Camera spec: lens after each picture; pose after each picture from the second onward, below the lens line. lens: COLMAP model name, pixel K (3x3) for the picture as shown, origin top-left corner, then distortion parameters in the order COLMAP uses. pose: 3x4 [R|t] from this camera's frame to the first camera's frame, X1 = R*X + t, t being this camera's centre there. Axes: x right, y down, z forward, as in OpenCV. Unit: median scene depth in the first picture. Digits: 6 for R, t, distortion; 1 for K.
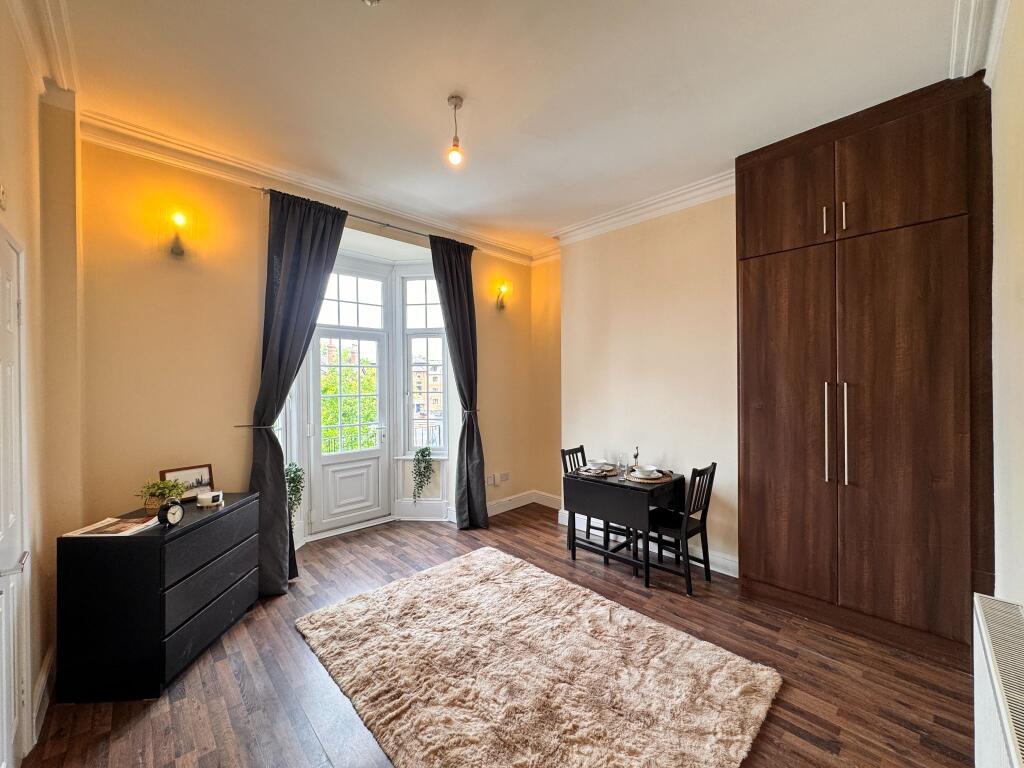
lens RADIAL K [[408.9, 0, 512.3], [0, 408.9, 382.8], [0, 0, 1]] dist [-0.003749, 0.000415]
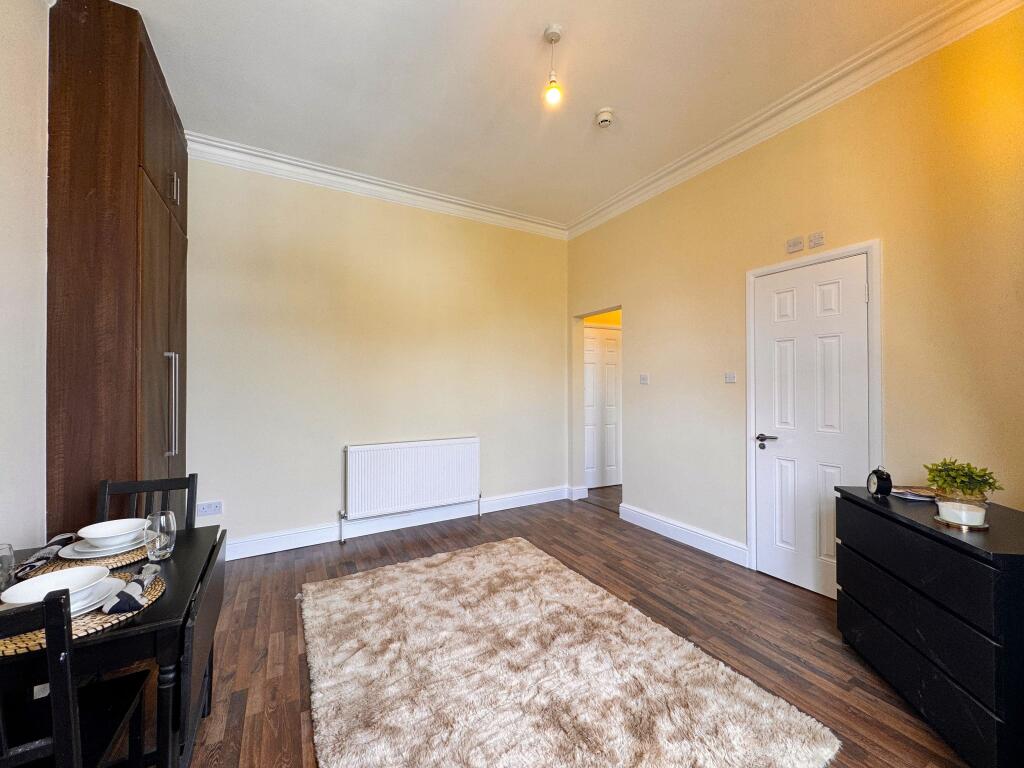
lens RADIAL K [[408.9, 0, 515.6], [0, 408.9, 382.1], [0, 0, 1]] dist [-0.003749, 0.000415]
pose [[-0.971071, 0.011751, 0.238502, -0.185326], [0.009847, 0.999909, -0.009174, 0.064663], [-0.238589, -0.006560, -0.971099, 1.322253]]
